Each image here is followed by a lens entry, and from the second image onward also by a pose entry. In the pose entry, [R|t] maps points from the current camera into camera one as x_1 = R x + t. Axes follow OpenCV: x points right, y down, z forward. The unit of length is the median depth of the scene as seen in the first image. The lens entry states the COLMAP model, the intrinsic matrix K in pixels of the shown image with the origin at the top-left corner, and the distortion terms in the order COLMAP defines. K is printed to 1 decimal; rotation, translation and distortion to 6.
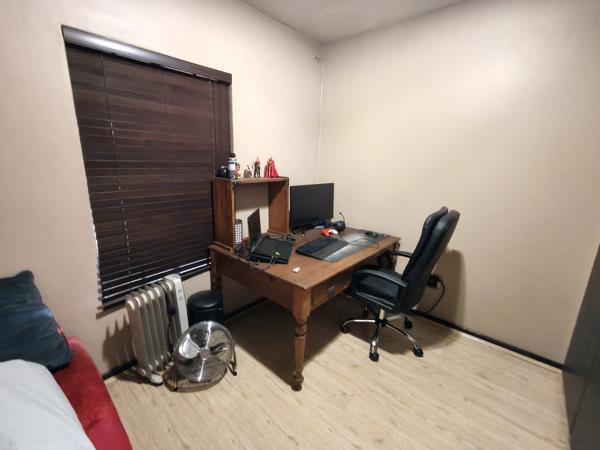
lens RADIAL K [[269.7, 0, 300.0], [0, 269.7, 225.0], [0, 0, 1]] dist [-0.000312, -0.000597]
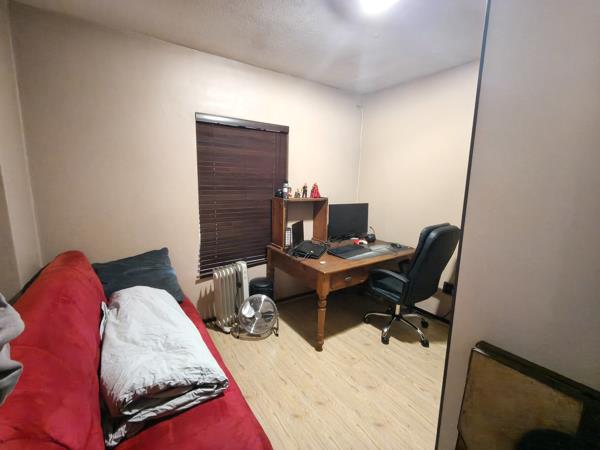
lens RADIAL K [[269.7, 0, 300.0], [0, 269.7, 225.0], [0, 0, 1]] dist [-0.000312, -0.000597]
pose [[0.969342, 0.036979, -0.242918, 0.183975], [-0.056226, 0.995762, -0.072779, 0.071660], [0.239197, 0.084206, 0.967313, -0.360000]]
